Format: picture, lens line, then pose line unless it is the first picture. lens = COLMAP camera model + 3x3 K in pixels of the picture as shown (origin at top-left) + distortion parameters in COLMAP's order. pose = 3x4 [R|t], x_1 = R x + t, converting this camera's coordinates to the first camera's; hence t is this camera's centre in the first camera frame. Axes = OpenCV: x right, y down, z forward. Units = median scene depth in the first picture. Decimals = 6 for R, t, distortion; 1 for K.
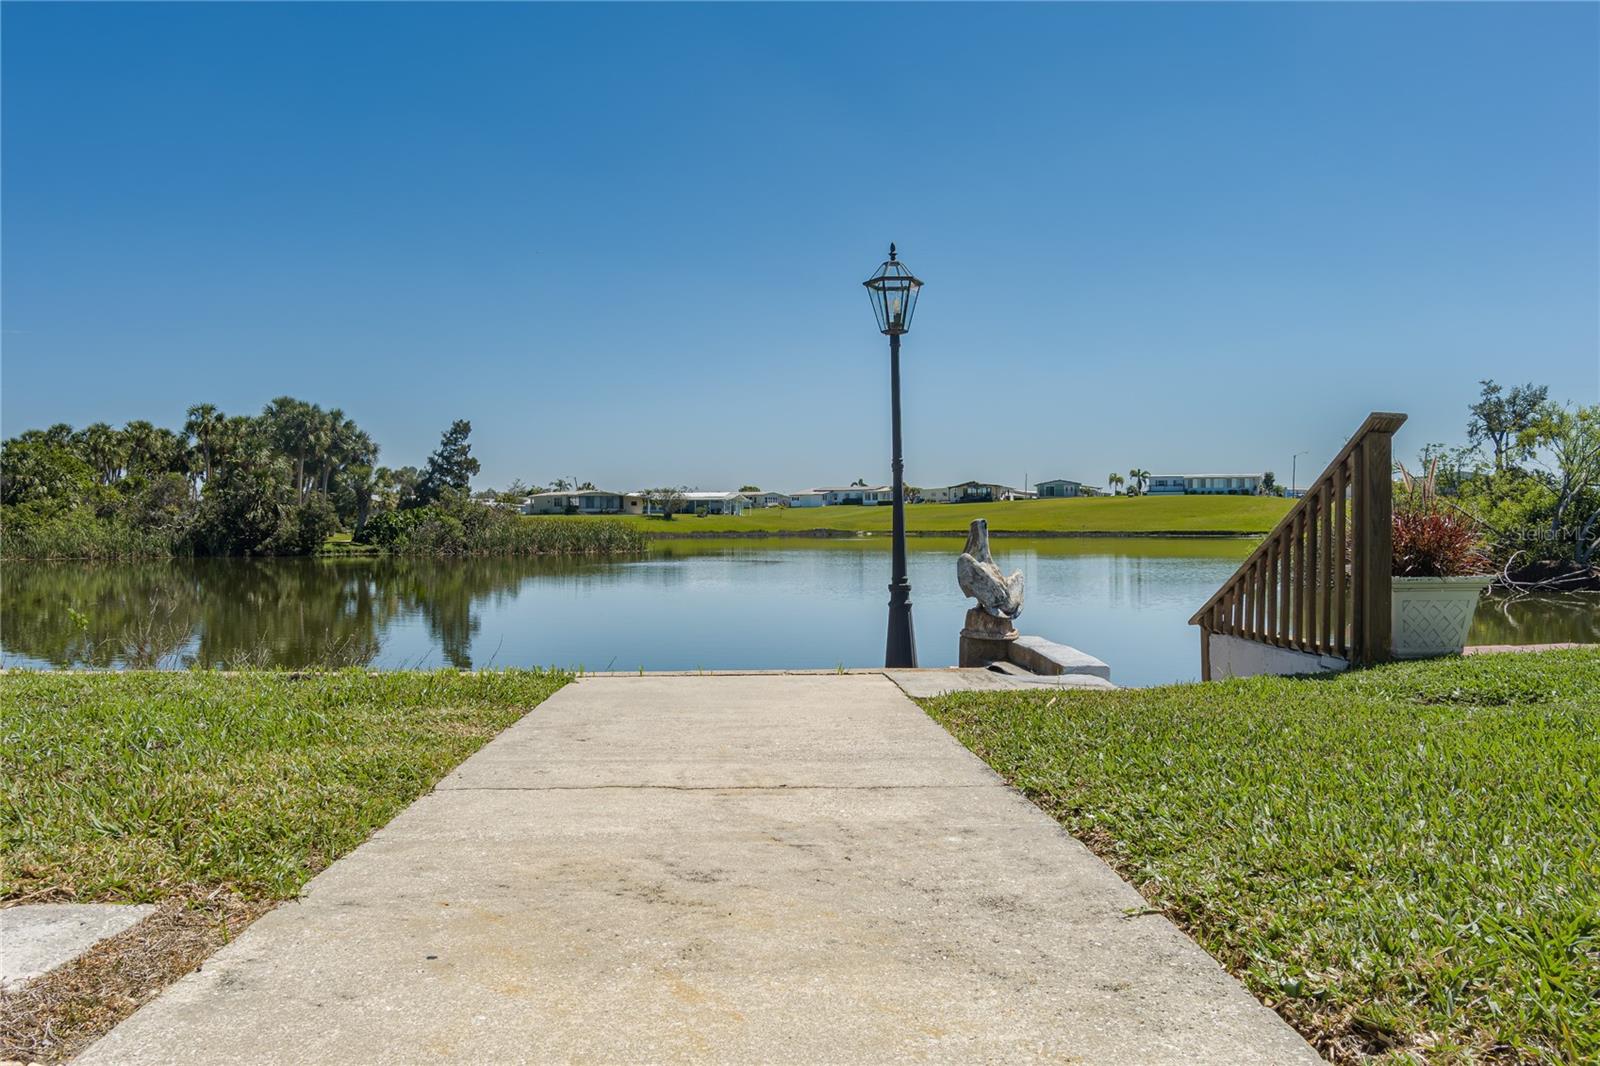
lens RADIAL K [[1169.1, 0, 823.9], [0, 1169.1, 557.4], [0, 0, 1]] dist [-0.077550, 0.006138]
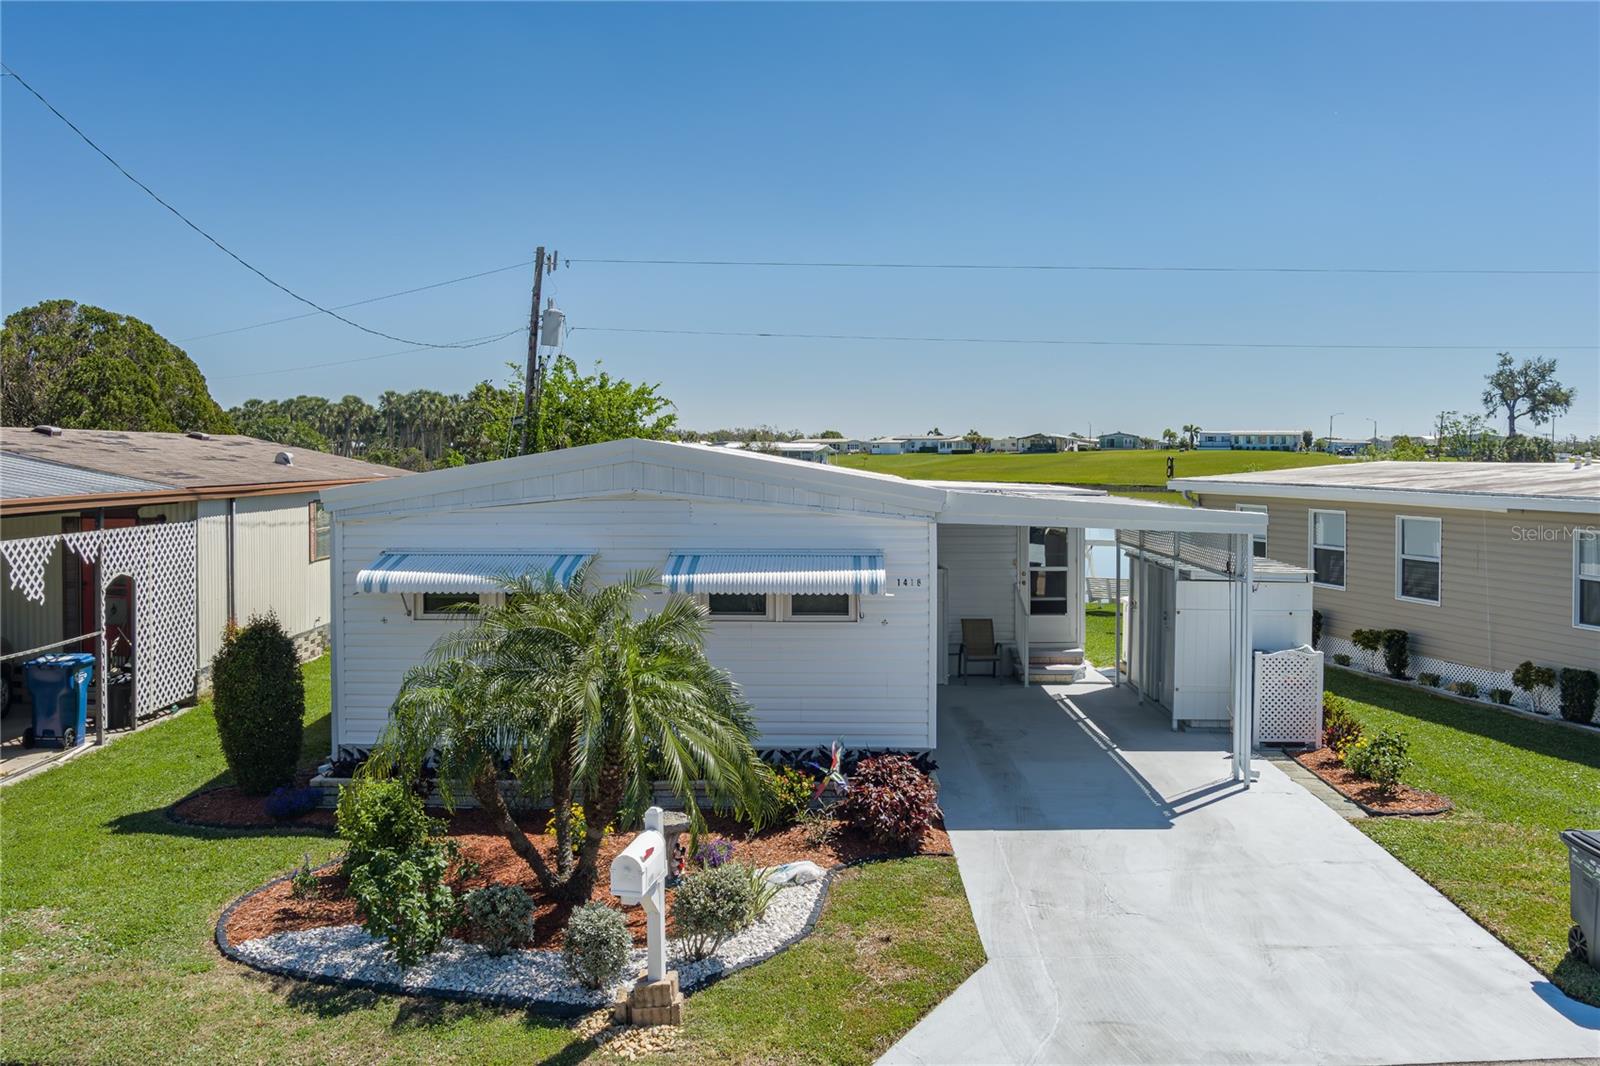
lens RADIAL K [[1483.8, 0, 803.1], [0, 1483.8, 573.7], [0, 0, 1]] dist [-0.083612, 0.022484]
pose [[0.998694, 0.010665, -0.049965, -0.025198], [-0.006962, 0.997255, 0.073711, -0.038595], [0.050614, -0.073267, 0.996027, -0.441722]]
